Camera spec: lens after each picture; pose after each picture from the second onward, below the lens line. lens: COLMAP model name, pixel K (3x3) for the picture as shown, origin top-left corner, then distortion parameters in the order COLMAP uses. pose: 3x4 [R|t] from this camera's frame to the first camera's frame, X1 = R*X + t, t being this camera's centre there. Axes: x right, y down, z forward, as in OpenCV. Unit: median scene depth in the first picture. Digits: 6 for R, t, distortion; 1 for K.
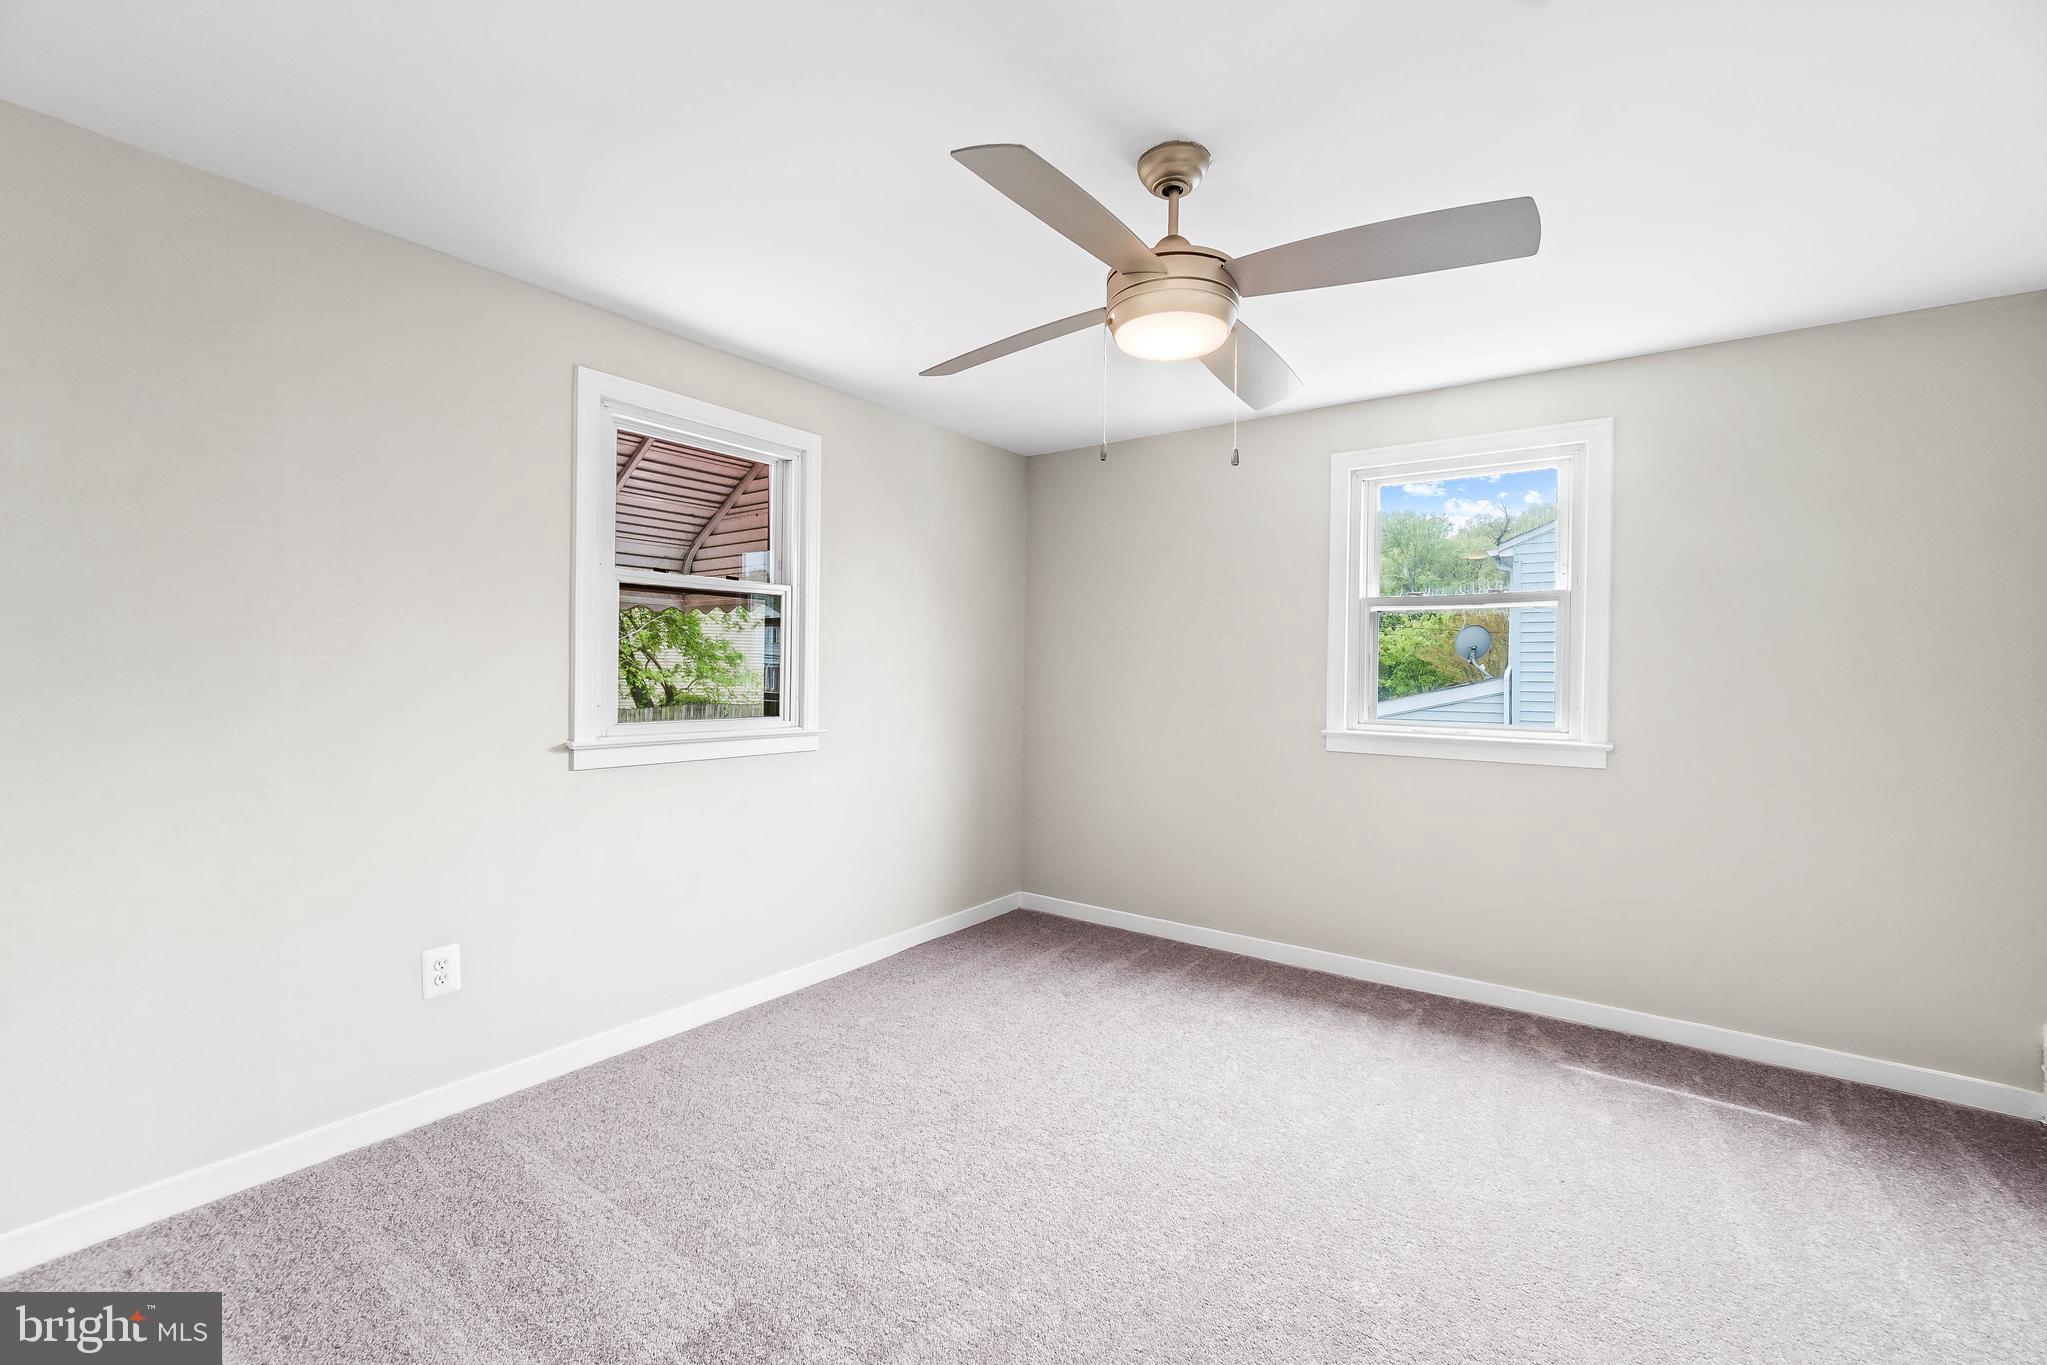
lens RADIAL K [[876.8, 0, 1031.2], [0, 876.8, 677.8], [0, 0, 1]] dist [0.000164, 0.000008]
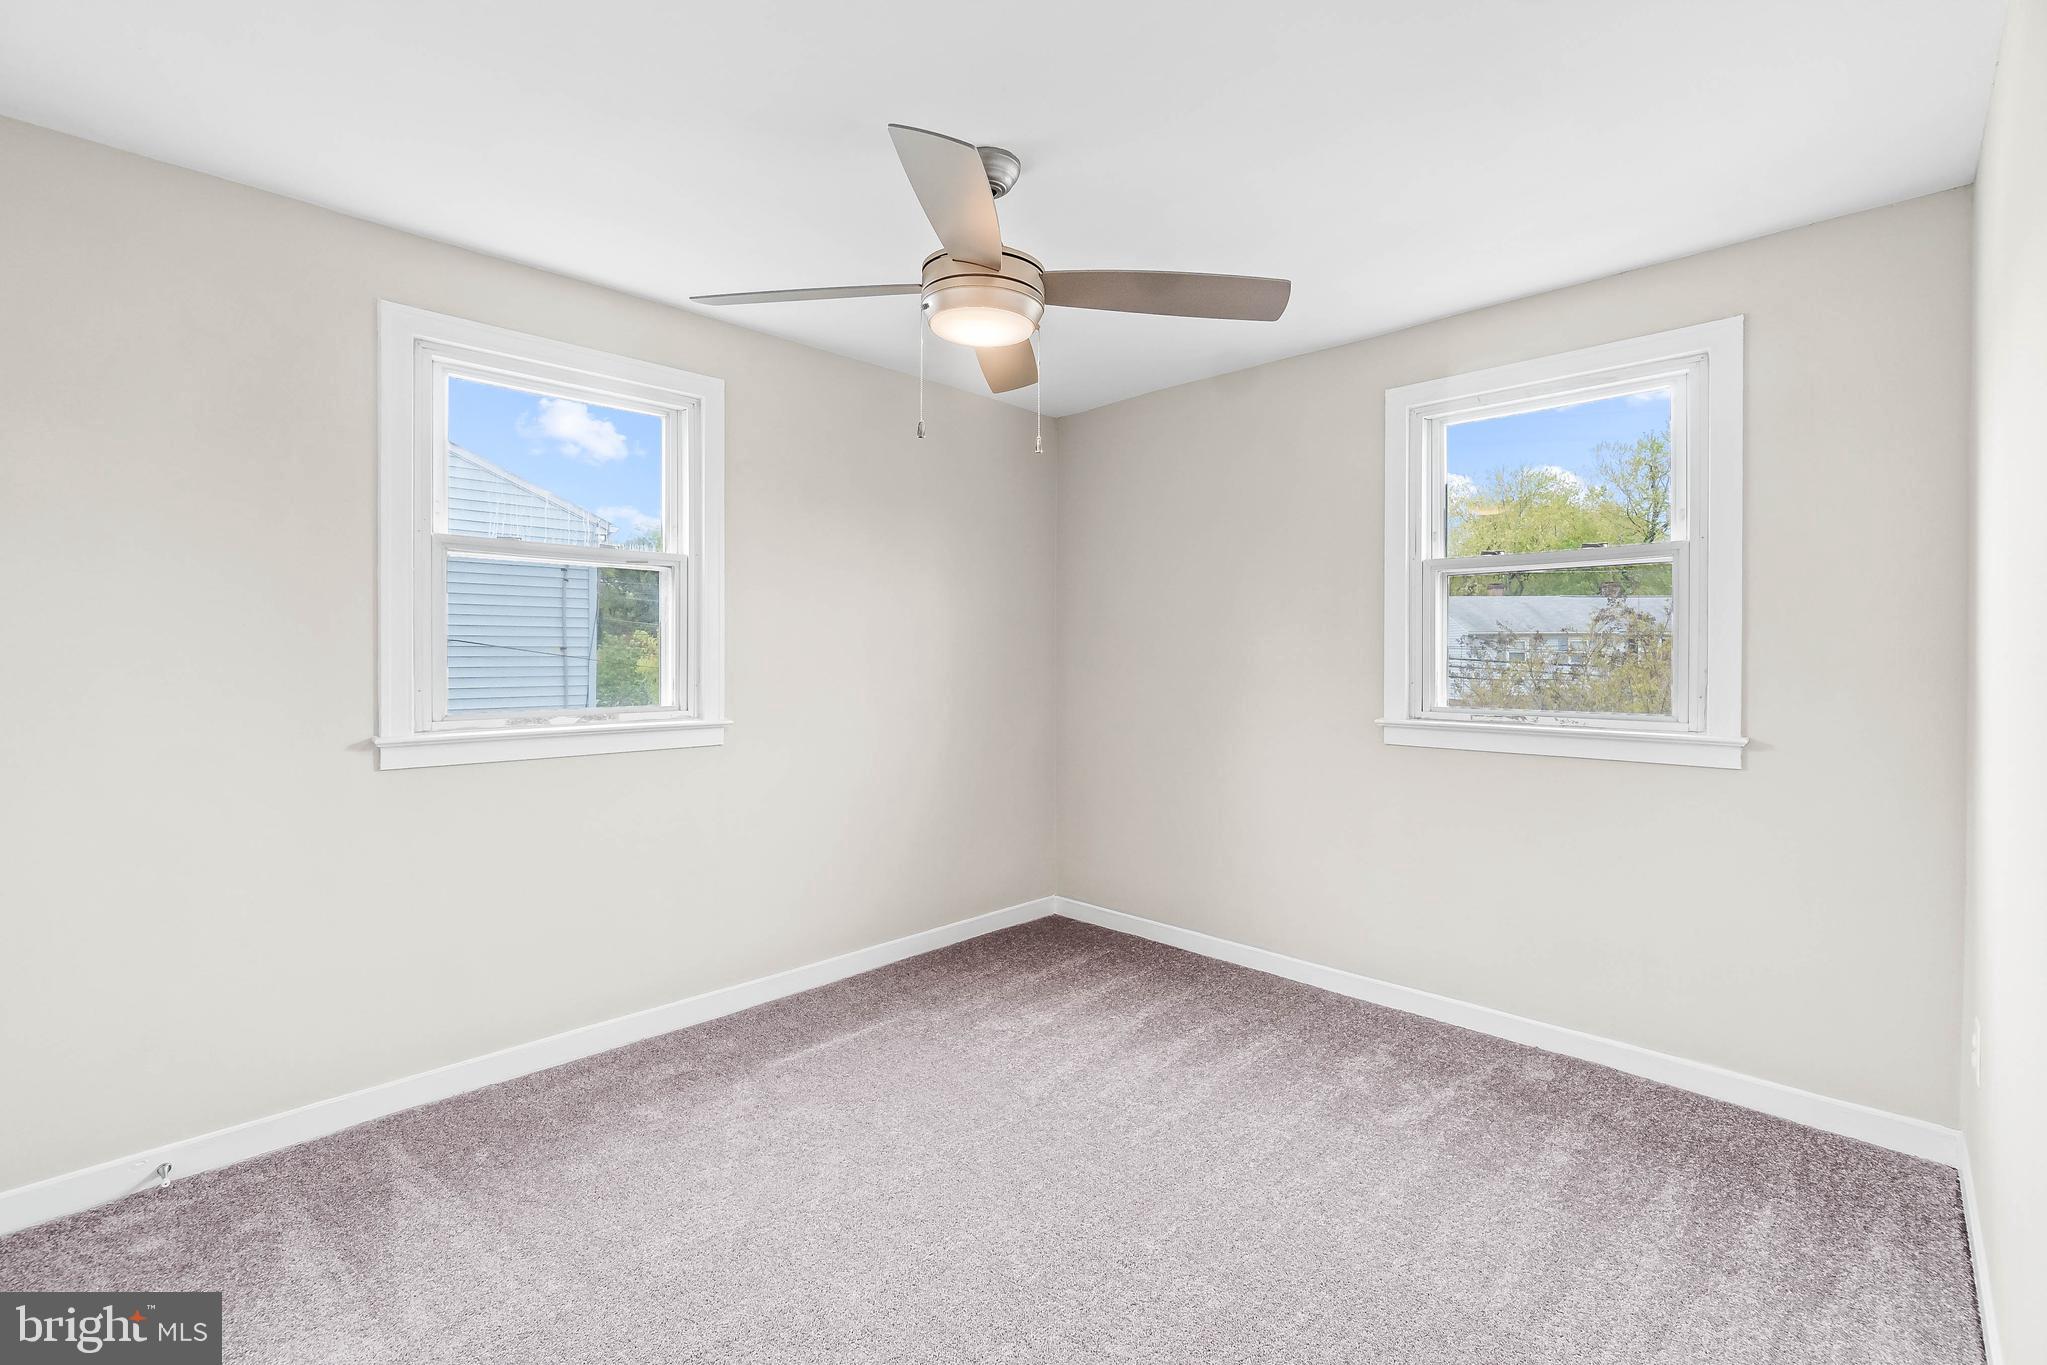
lens RADIAL K [[876.8, 0, 1031.0], [0, 876.8, 663.7], [0, 0, 1]] dist [0.000164, 0.000008]
pose [[0.990054, -0.011027, -0.140253, 0.140485], [0.010827, 0.999939, -0.002184, 0.005232], [0.140268, 0.000644, 0.990113, 0.141759]]
